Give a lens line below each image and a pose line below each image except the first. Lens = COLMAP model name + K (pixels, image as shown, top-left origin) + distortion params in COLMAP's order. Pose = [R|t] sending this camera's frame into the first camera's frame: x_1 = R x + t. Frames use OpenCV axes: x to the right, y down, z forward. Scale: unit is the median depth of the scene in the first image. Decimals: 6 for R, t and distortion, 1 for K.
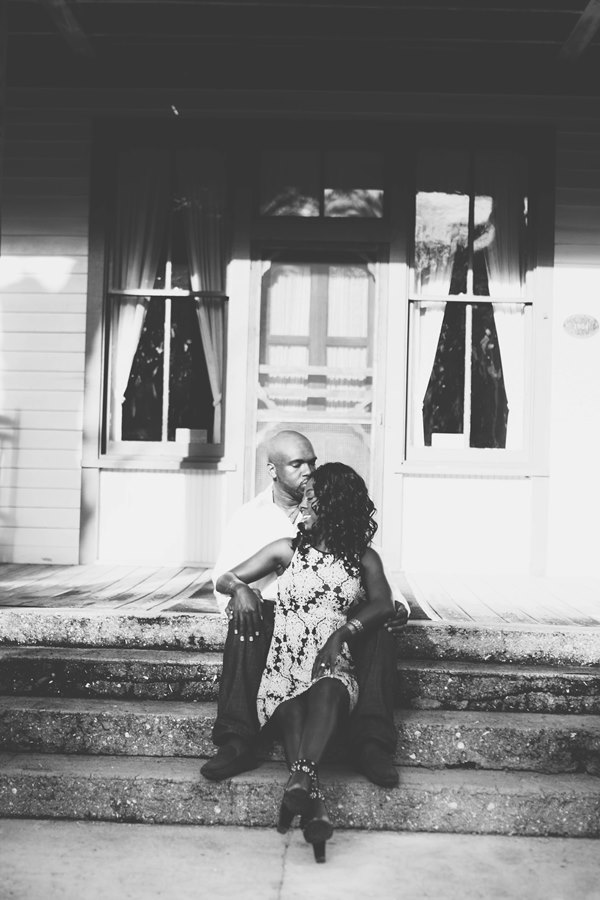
lens RADIAL K [[1396.6, 0, 300.0], [0, 1396.6, 450.0], [0, 0, 1]] dist [-0.059794, -0.064303]
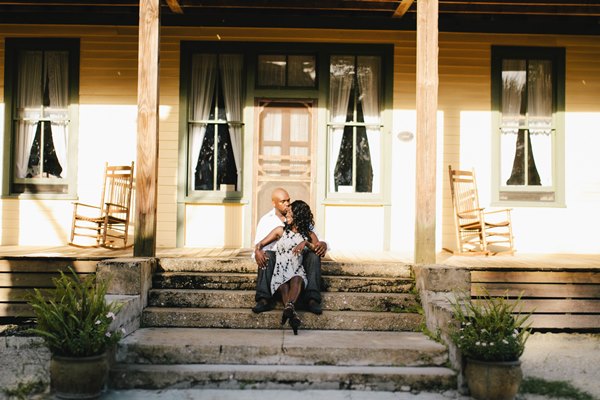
lens RADIAL K [[931.1, 0, 300.0], [0, 931.1, 200.0], [0, 0, 1]] dist [-0.059794, -0.064303]
pose [[0.999074, -0.007636, 0.042353, -0.027001], [0.007245, 0.999930, 0.009394, -0.003847], [-0.042422, -0.009079, 0.999059, -0.454830]]
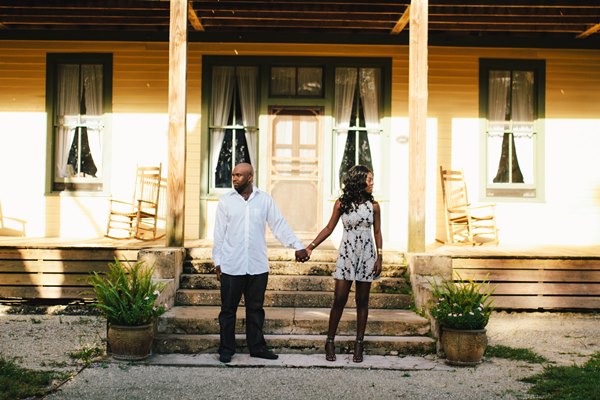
lens RADIAL K [[931.1, 0, 300.0], [0, 931.1, 200.0], [0, 0, 1]] dist [-0.059794, -0.064303]
pose [[0.999445, -0.009868, 0.031822, -0.032826], [0.009299, 0.999795, 0.017985, -0.013772], [-0.031993, -0.017680, 0.999332, -0.636861]]
